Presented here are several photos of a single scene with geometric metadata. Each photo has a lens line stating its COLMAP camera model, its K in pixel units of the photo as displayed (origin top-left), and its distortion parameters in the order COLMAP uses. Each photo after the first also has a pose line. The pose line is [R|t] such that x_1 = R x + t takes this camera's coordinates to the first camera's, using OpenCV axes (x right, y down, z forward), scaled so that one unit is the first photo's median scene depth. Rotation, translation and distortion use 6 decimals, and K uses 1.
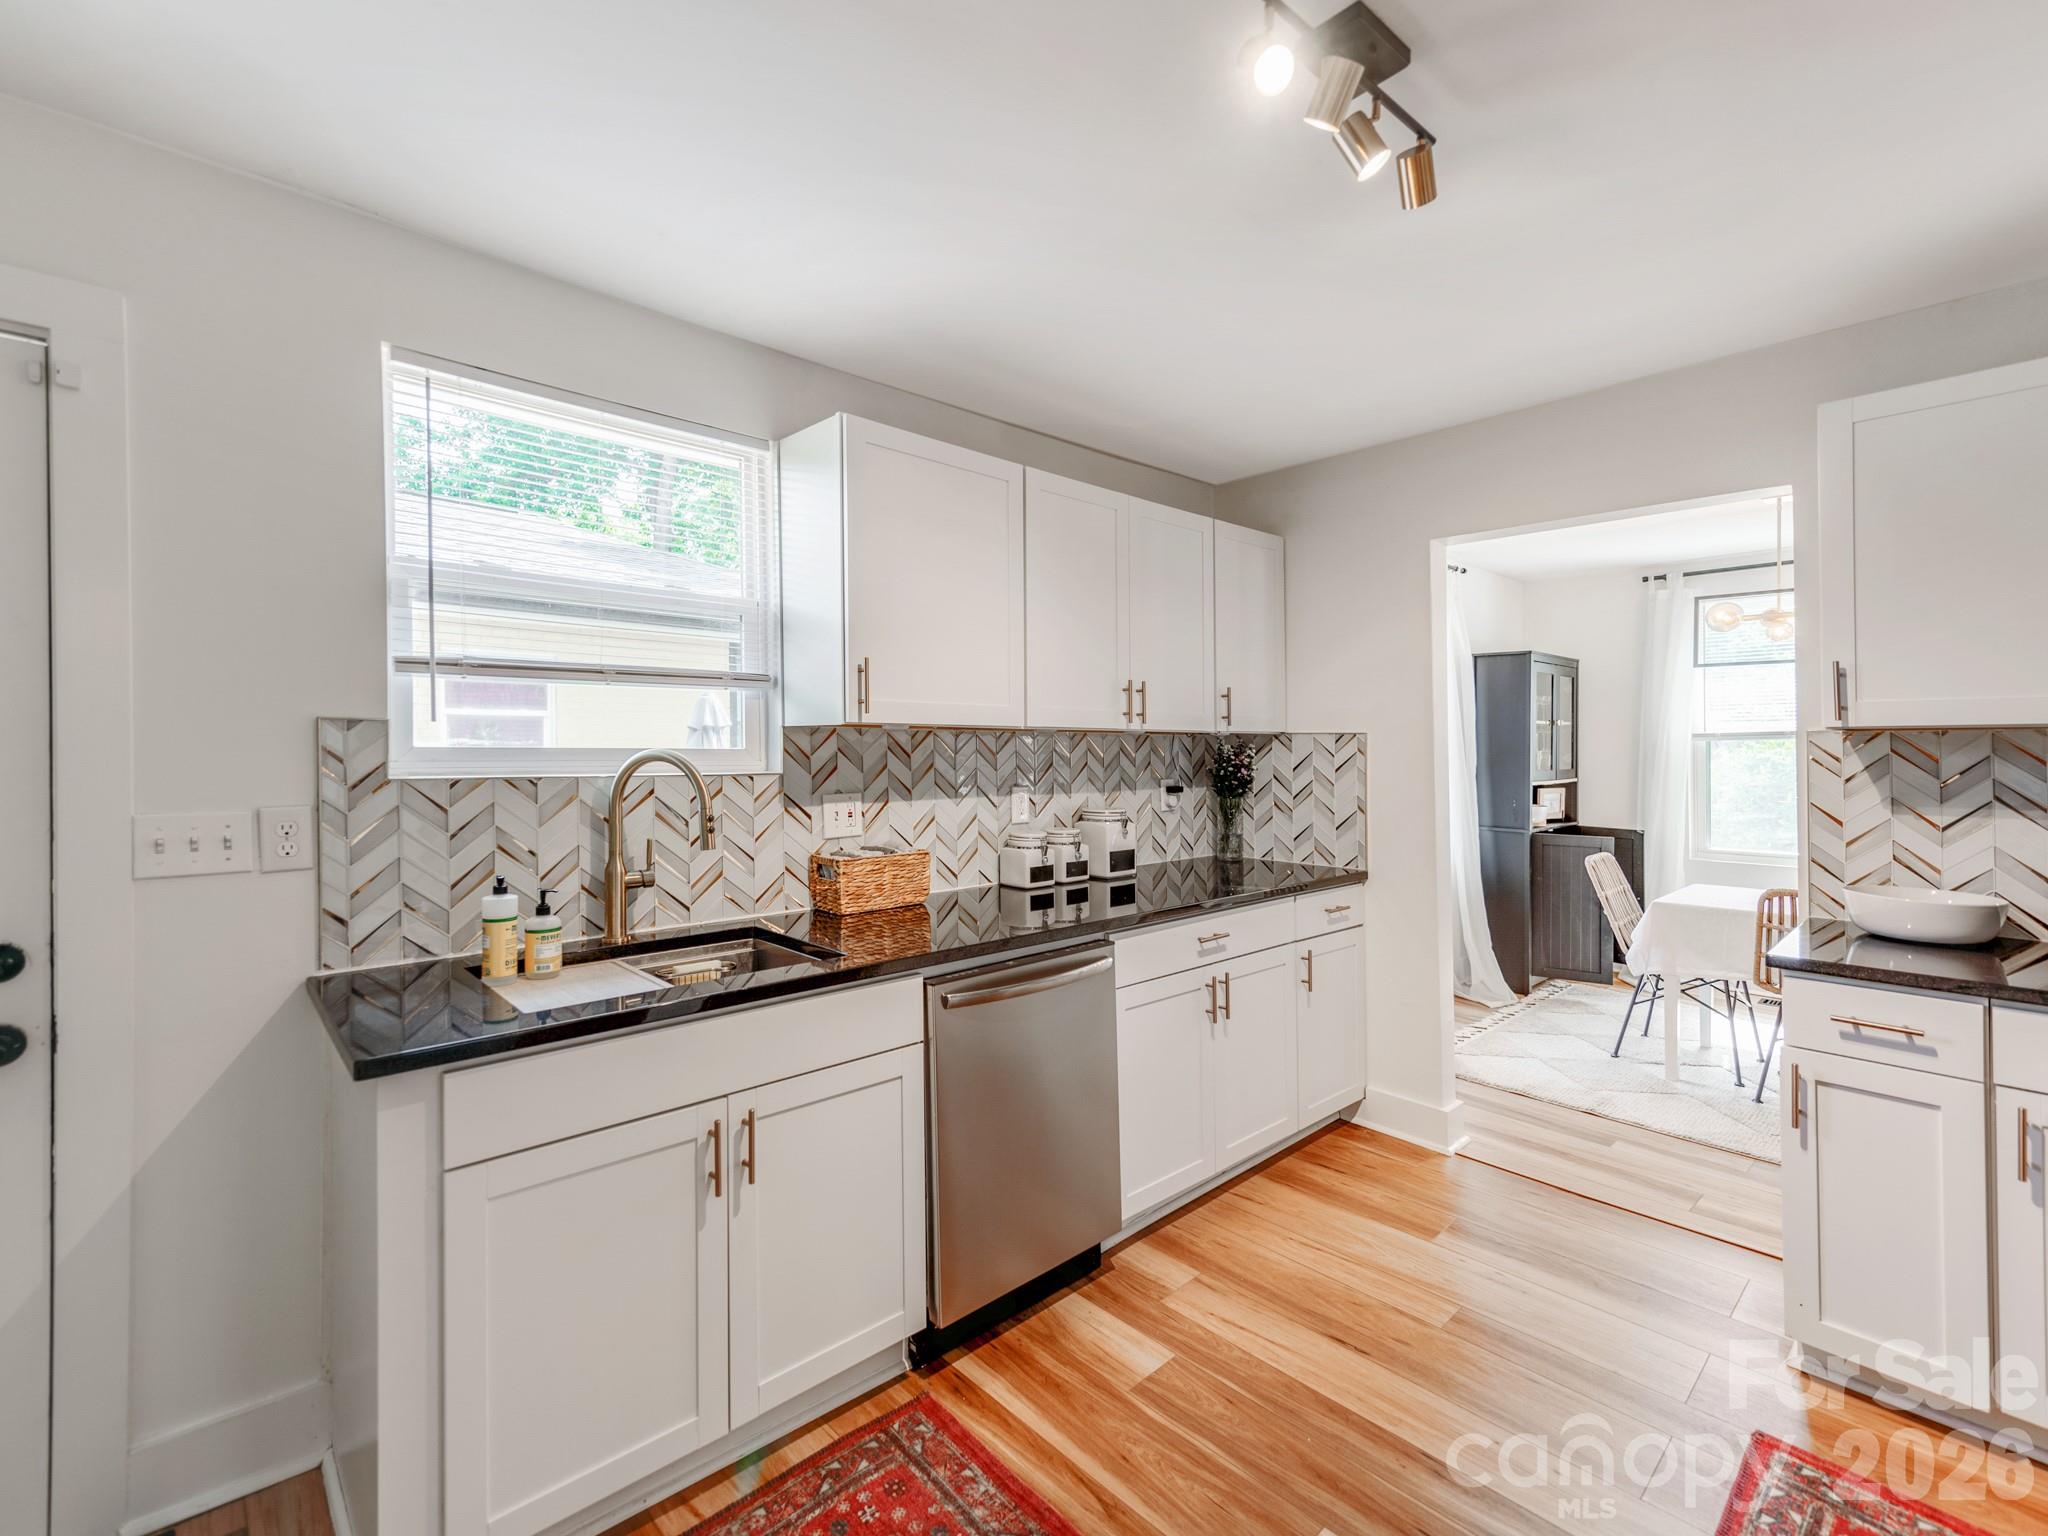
lens RADIAL K [[900.1, 0, 1024.0], [0, 900.1, 768.0], [0, 0, 1]] dist [0.001490, 0.000175]
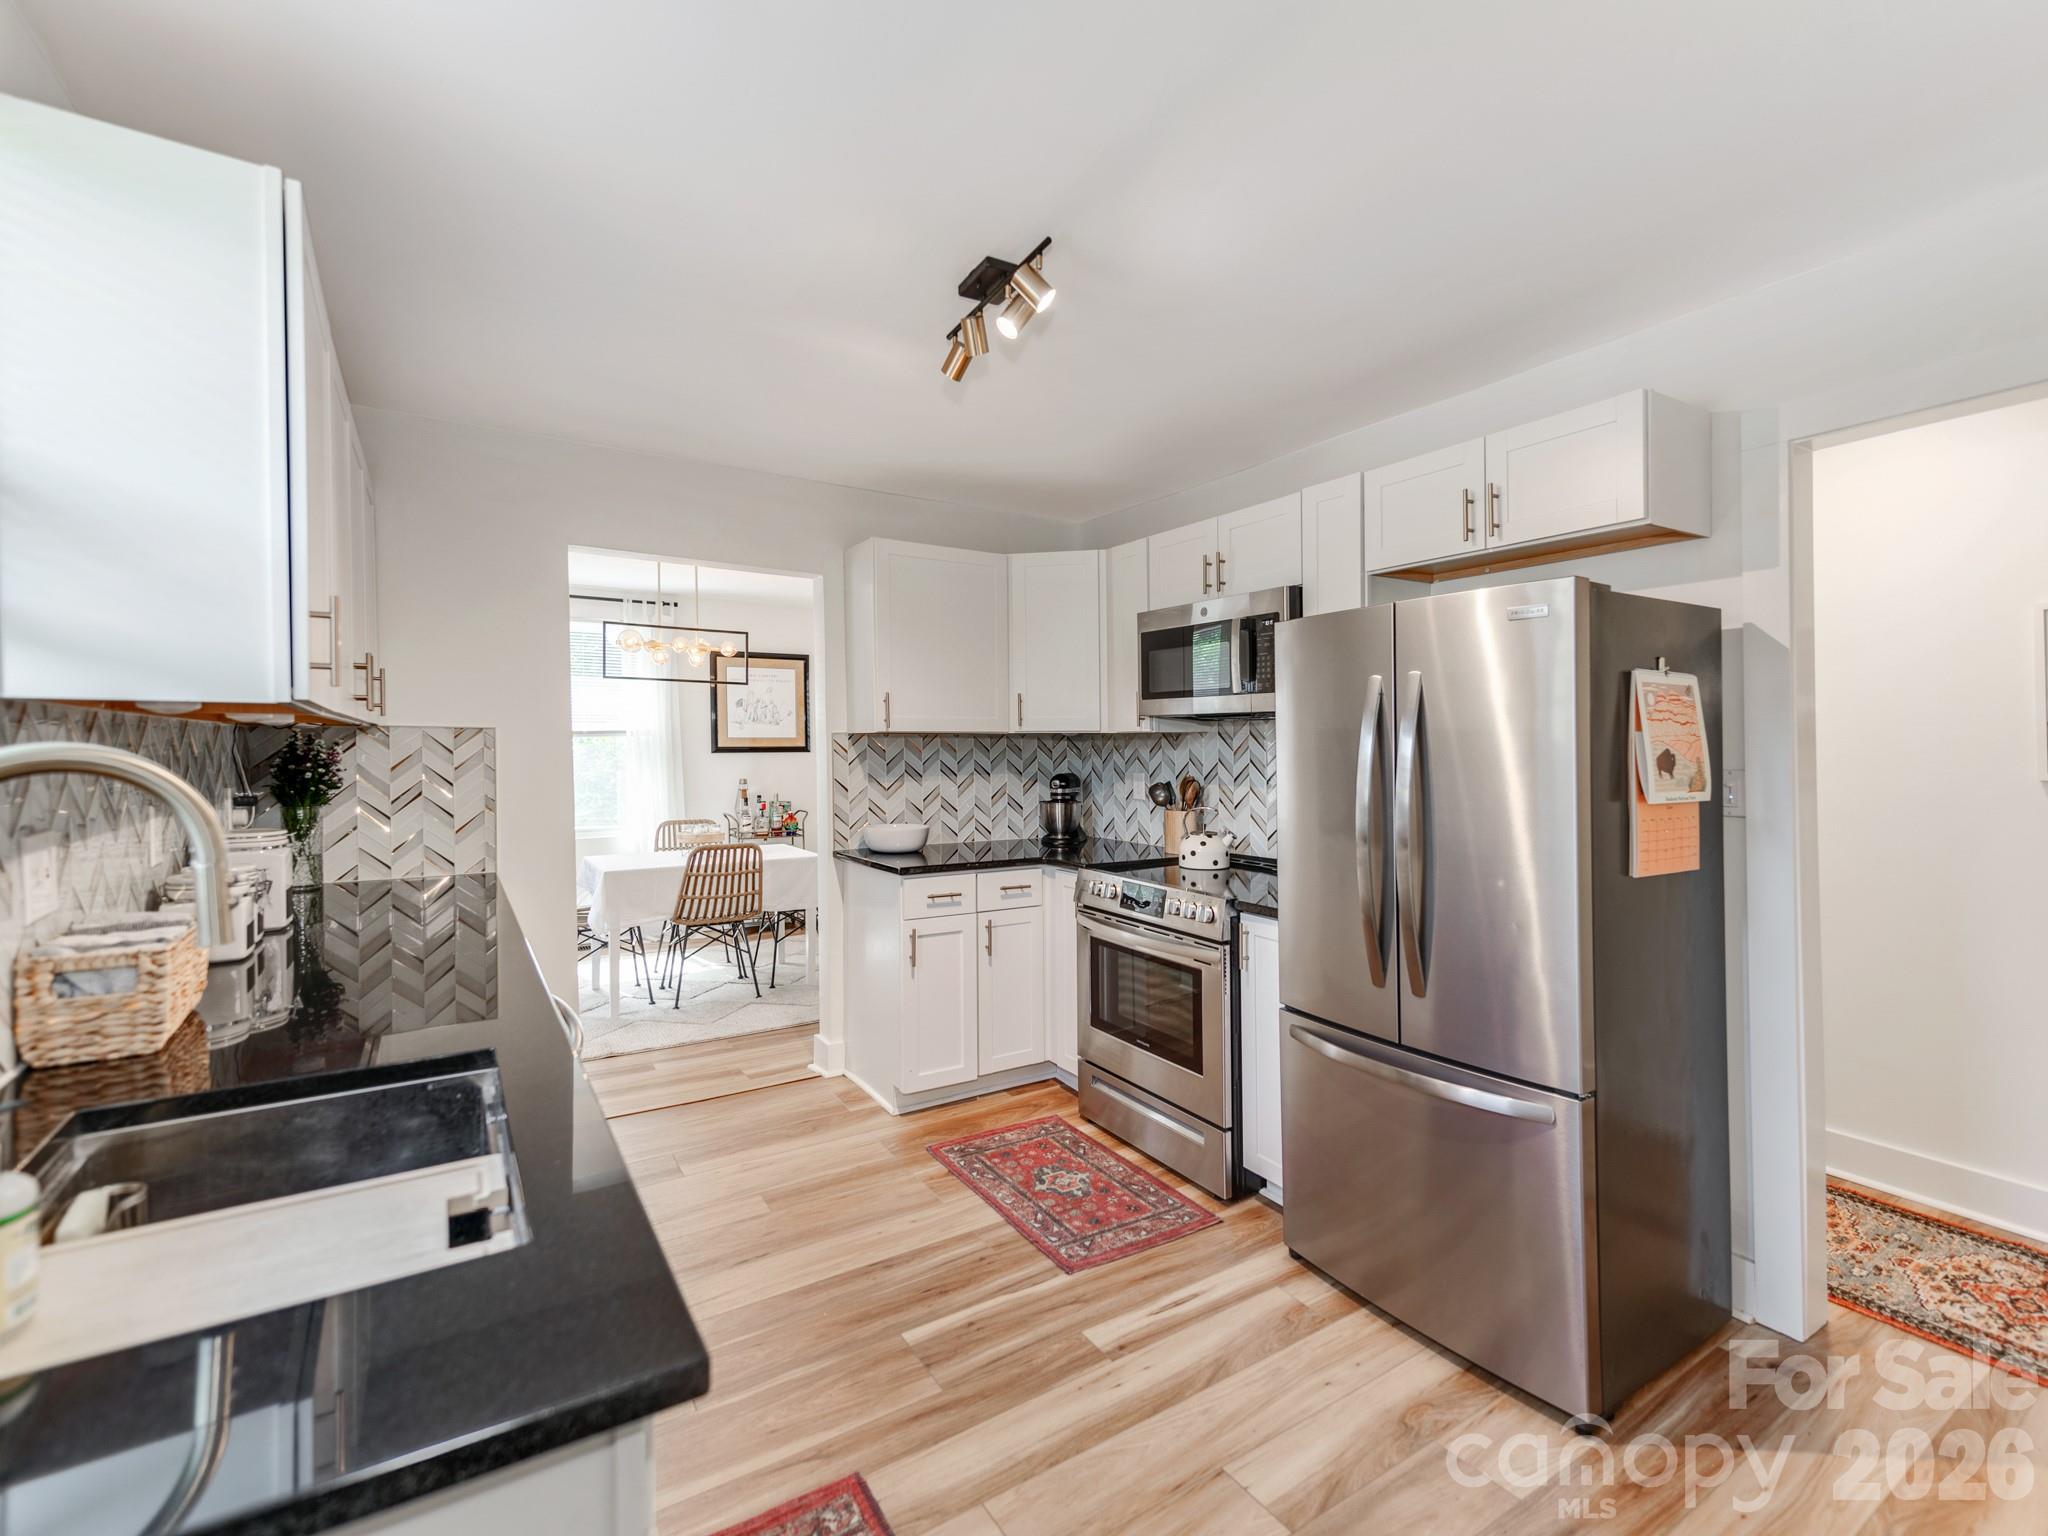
lens RADIAL K [[908.9, 0, 1018.6], [0, 908.9, 734.7], [0, 0, 1]] dist [-0.000081, -0.000121]
pose [[0.186678, 0.008573, 0.982384, -0.656823], [0.019783, 0.999726, -0.012484, -0.012208], [-0.982222, 0.021765, 0.186458, 0.386087]]
